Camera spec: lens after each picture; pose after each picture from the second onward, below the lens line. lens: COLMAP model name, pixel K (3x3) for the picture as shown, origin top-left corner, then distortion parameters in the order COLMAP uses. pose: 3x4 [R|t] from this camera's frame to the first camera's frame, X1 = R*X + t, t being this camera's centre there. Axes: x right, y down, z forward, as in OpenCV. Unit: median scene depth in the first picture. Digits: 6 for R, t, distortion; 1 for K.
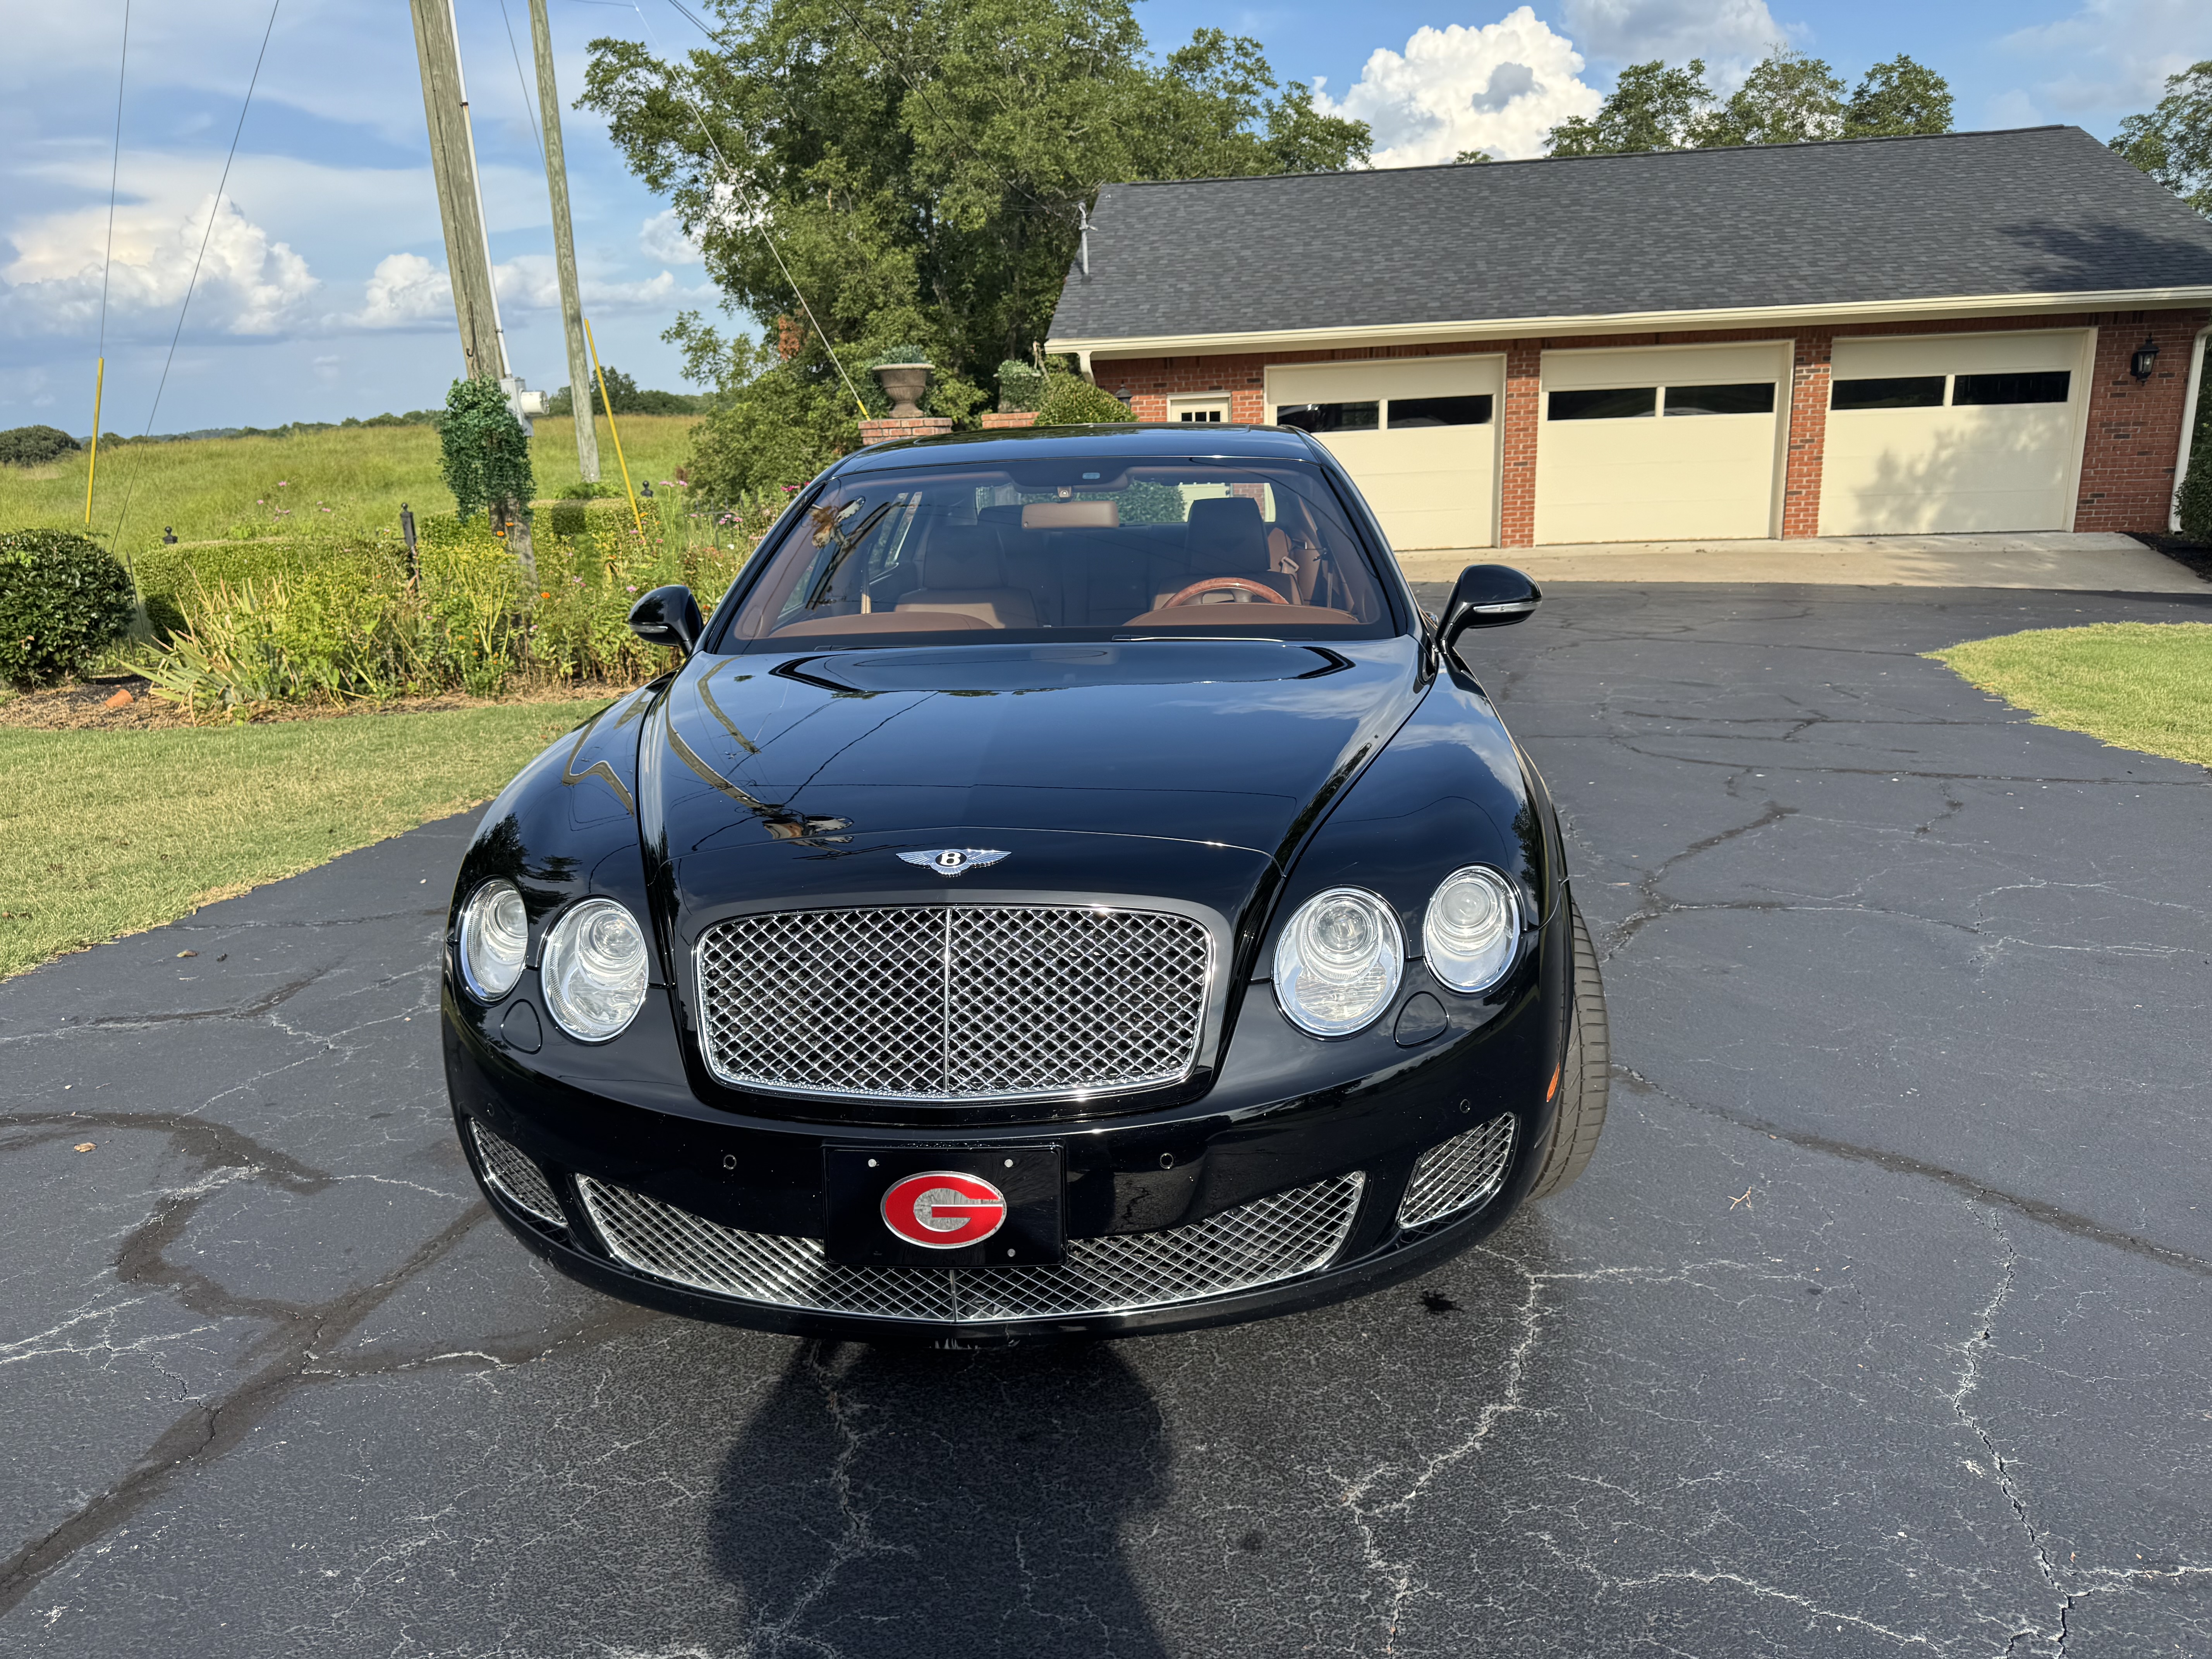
lens RADIAL K [[1543.7, 0, 1106.0], [0, 1543.7, 829.5], [0, 0, 1]] dist [0.003372, -0.008508]
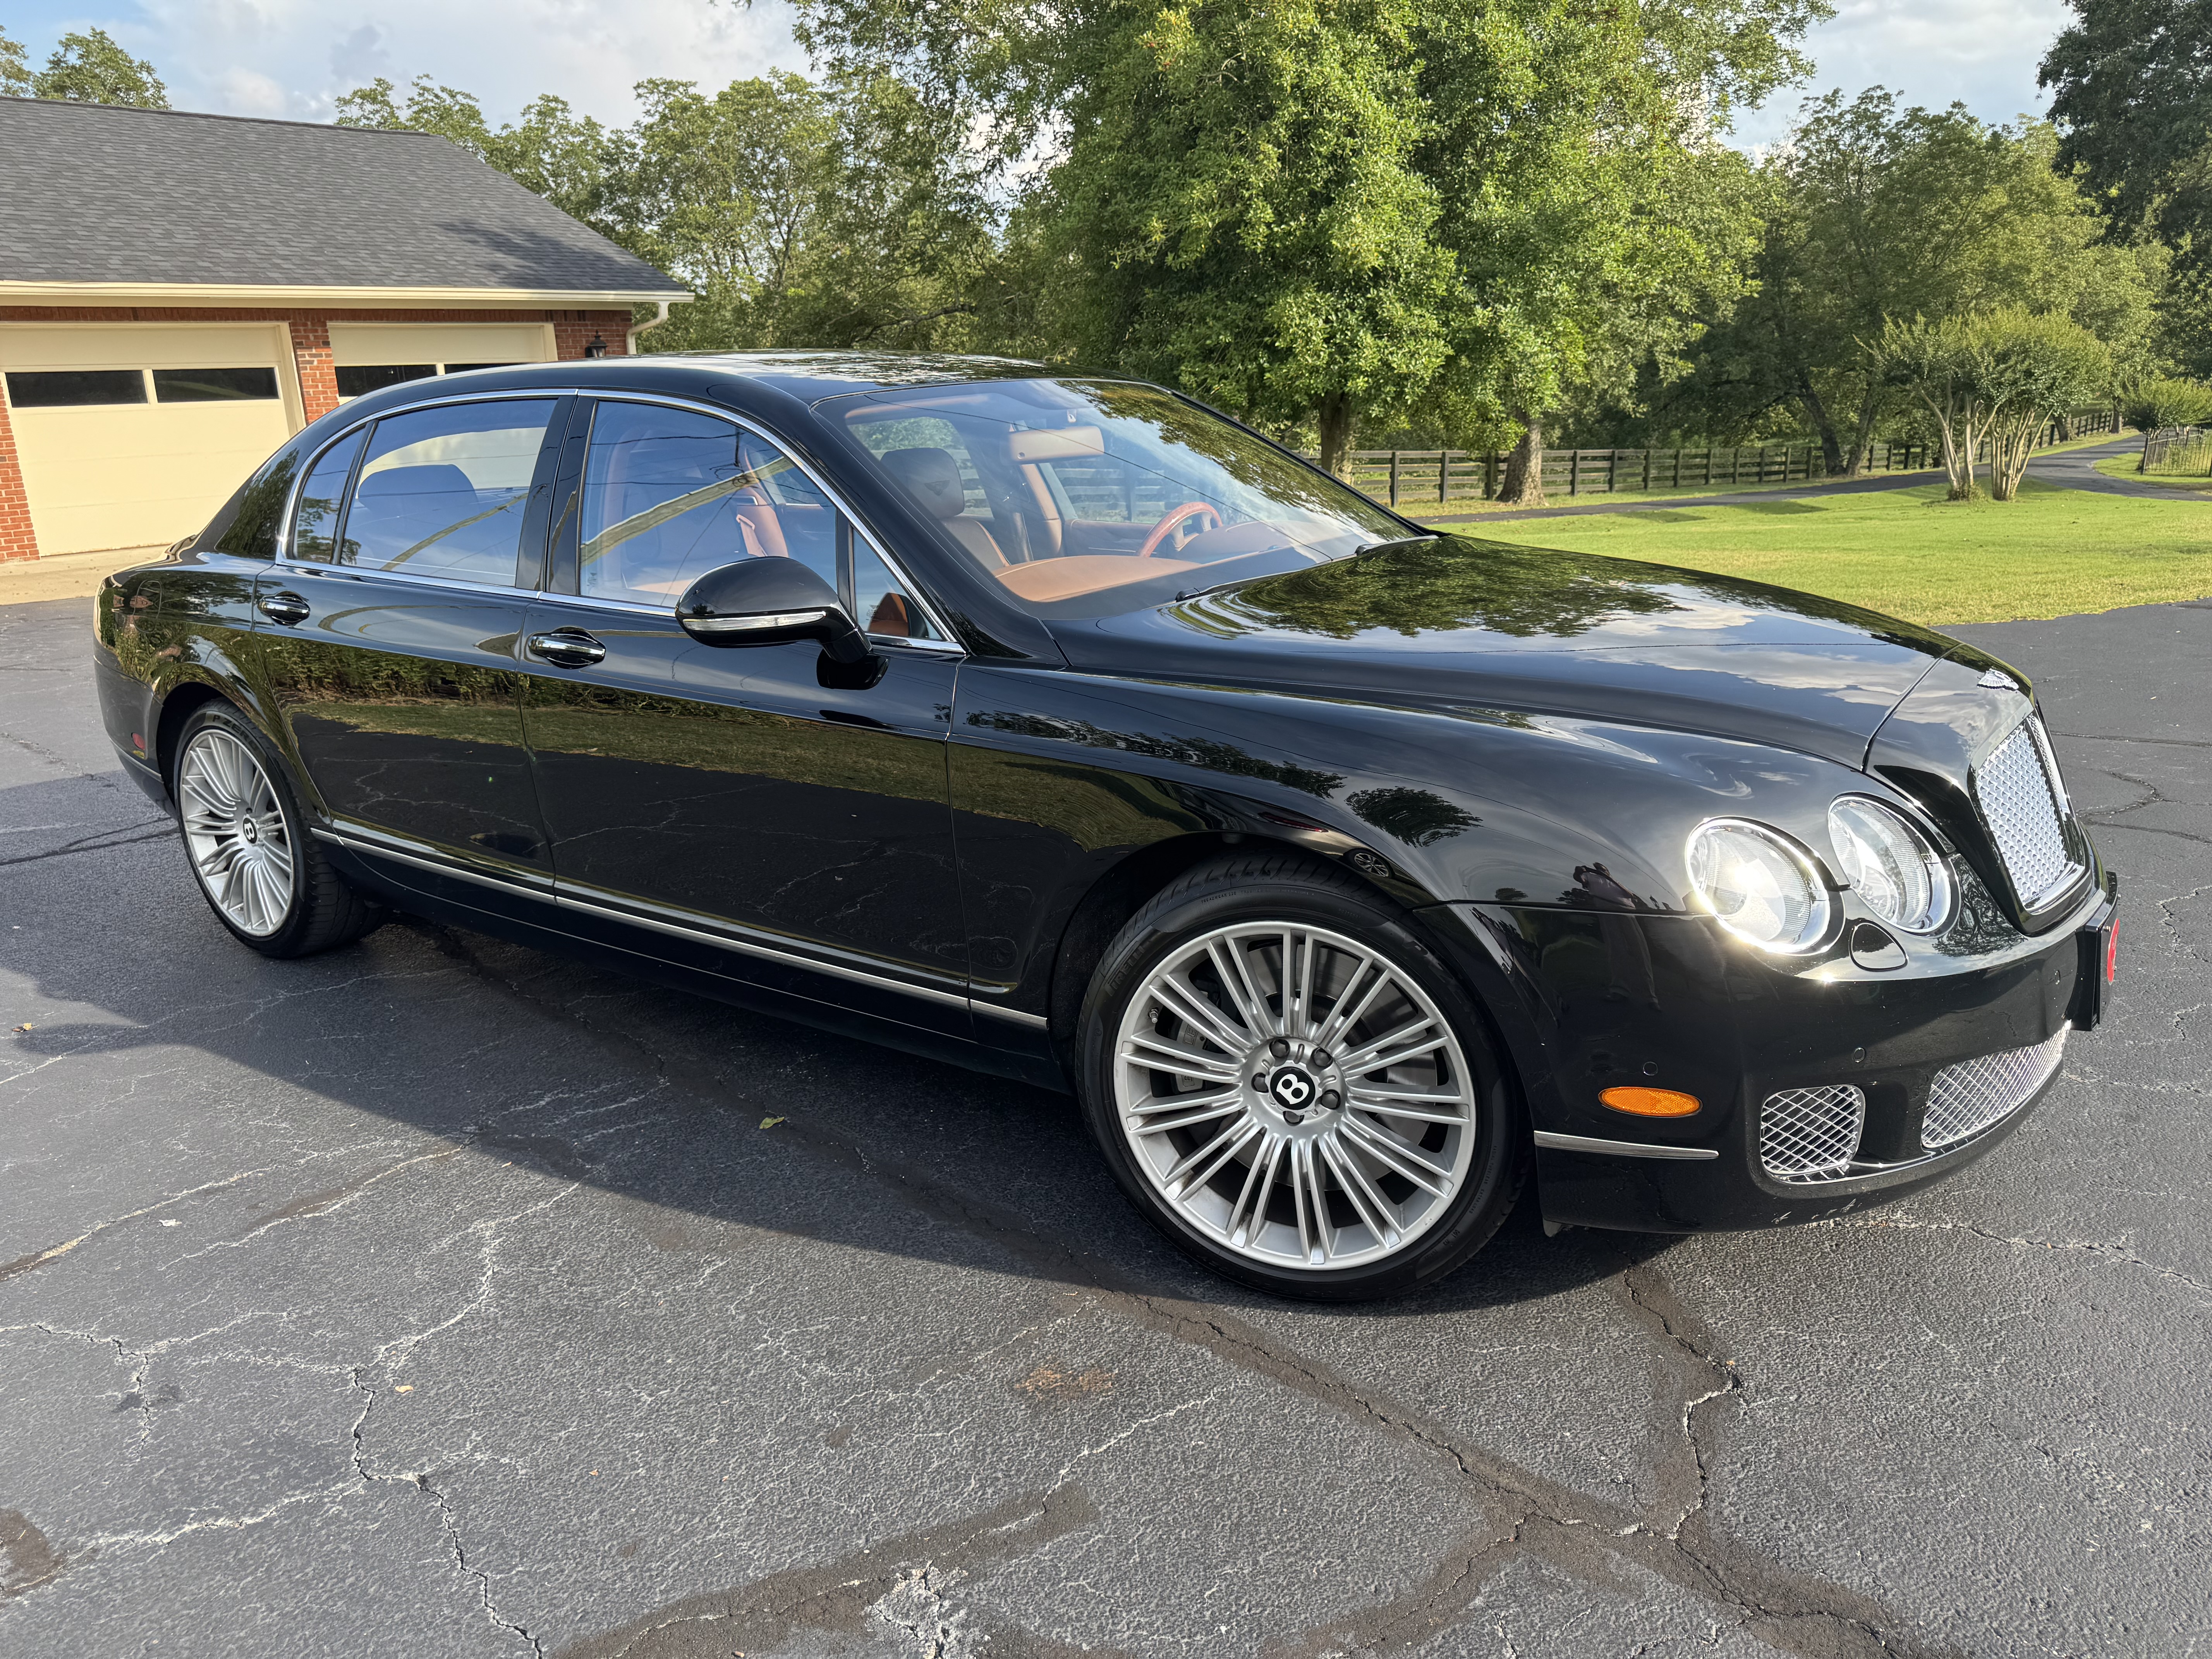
lens RADIAL K [[1543.7, 0, 1106.0], [0, 1543.7, 829.5], [0, 0, 1]] dist [0.003372, -0.008508]
pose [[0.563090, -0.216894, 0.797425, -0.100548], [0.213261, 0.970398, 0.113351, -0.012050], [-0.798404, 0.106233, 0.592676, 0.060047]]
